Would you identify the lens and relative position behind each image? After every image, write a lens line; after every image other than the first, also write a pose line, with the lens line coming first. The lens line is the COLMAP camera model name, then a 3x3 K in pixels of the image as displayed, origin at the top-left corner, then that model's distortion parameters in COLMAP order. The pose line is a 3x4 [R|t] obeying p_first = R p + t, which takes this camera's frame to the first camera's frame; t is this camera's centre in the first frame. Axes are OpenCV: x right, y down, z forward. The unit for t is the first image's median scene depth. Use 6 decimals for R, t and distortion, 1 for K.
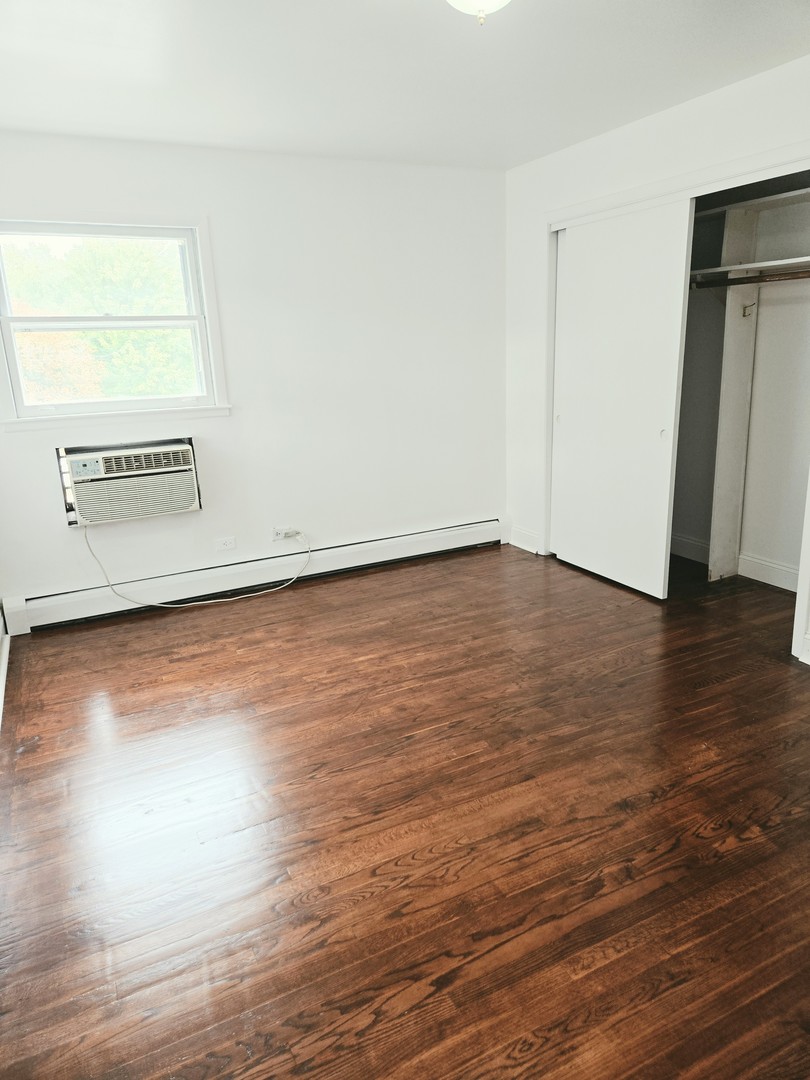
lens RADIAL K [[726.7, 0, 406.2], [0, 726.7, 535.8], [0, 0, 1]] dist [0.076761, -0.056523]
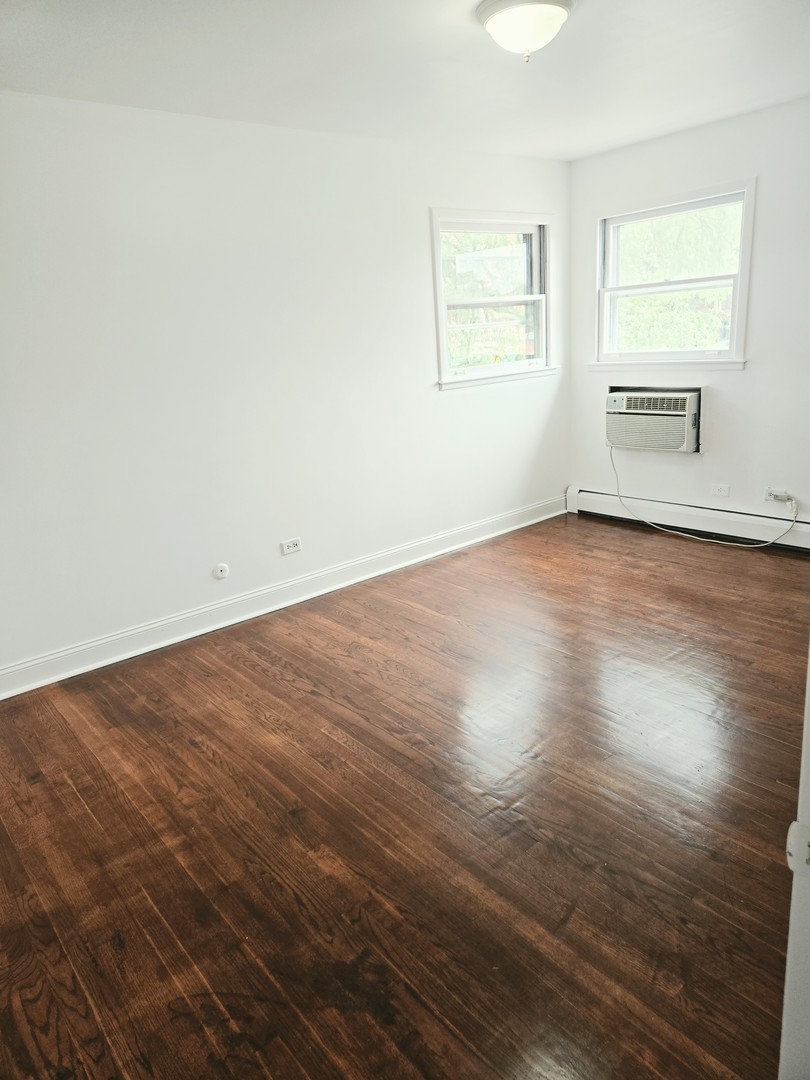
lens RADIAL K [[726.7, 0, 409.2], [0, 726.7, 533.4], [0, 0, 1]] dist [0.076761, -0.056523]
pose [[0.216244, 0.285281, -0.933731, 0.772523], [-0.193797, 0.949871, 0.245330, -0.119224], [0.956912, 0.127903, 0.260690, 0.327282]]
